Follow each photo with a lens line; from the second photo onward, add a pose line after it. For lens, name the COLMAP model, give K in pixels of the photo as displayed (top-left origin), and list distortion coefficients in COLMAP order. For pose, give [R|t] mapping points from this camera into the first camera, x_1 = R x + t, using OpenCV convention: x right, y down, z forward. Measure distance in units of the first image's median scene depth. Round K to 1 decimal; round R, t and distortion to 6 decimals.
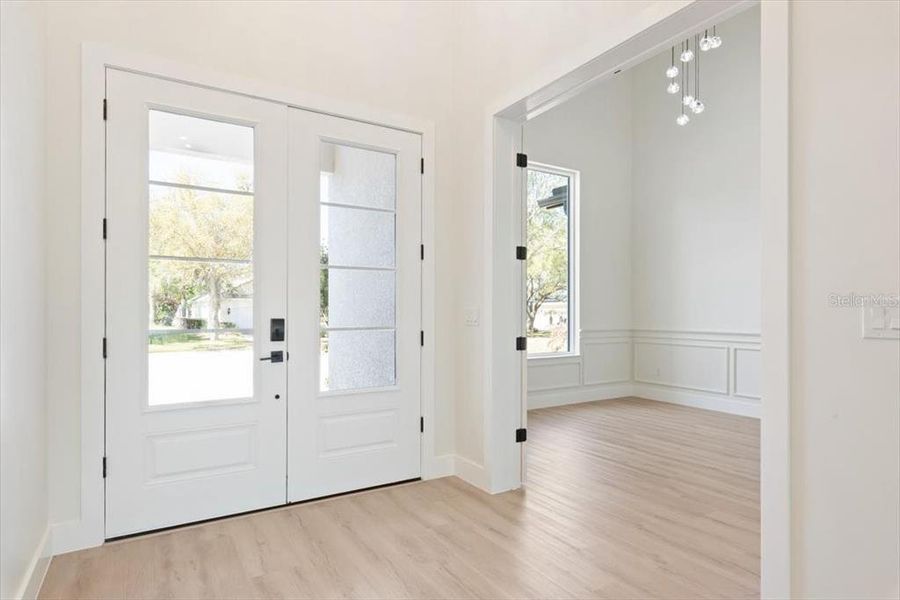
lens RADIAL K [[493.5, 0, 448.2], [0, 493.5, 304.5], [0, 0, 1]] dist [-0.001991, -0.000287]
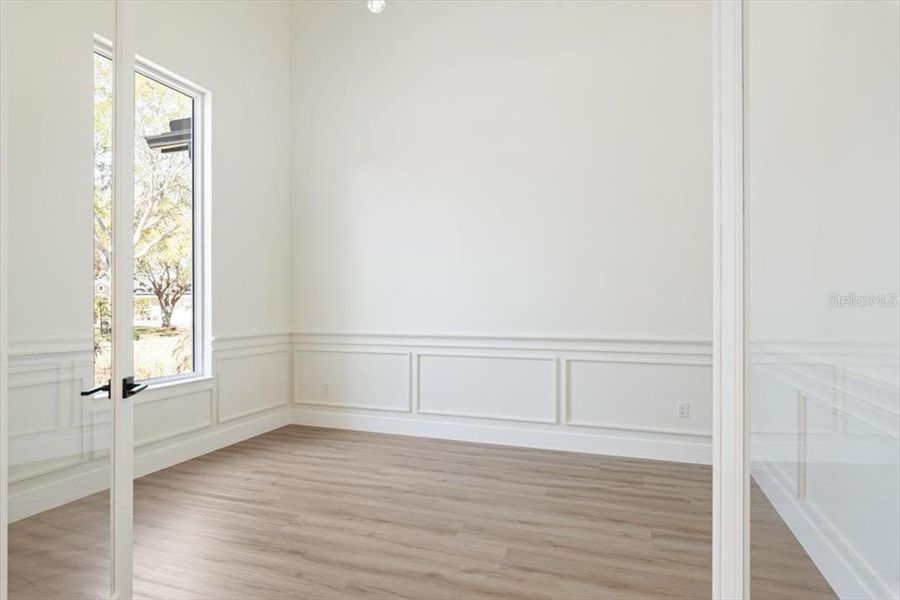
lens RADIAL K [[493.5, 0, 448.2], [0, 493.5, 304.5], [0, 0, 1]] dist [-0.001991, -0.000287]
pose [[0.779715, -0.006422, 0.626102, 0.102218], [-0.002659, 0.999904, 0.013568, -0.002400], [-0.626129, -0.012244, 0.779623, 0.299027]]
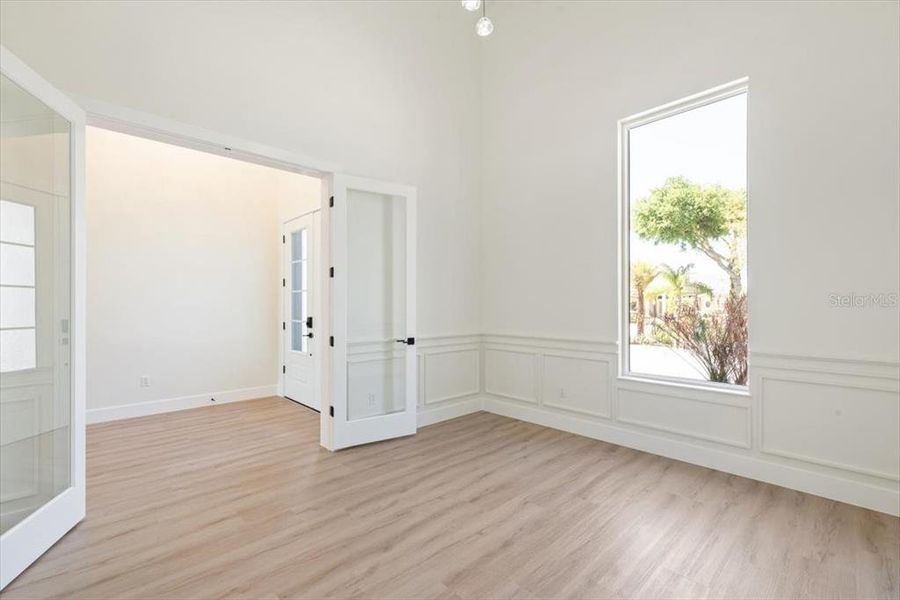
lens RADIAL K [[389.8, 0, 448.1], [0, 389.8, 305.4], [0, 0, 1]] dist [0.000532, -0.000082]
pose [[0.220088, -0.004052, -0.975472, 0.622137], [0.009806, 0.999950, -0.001941, -0.004615], [0.975431, -0.009138, 0.220117, 0.548957]]
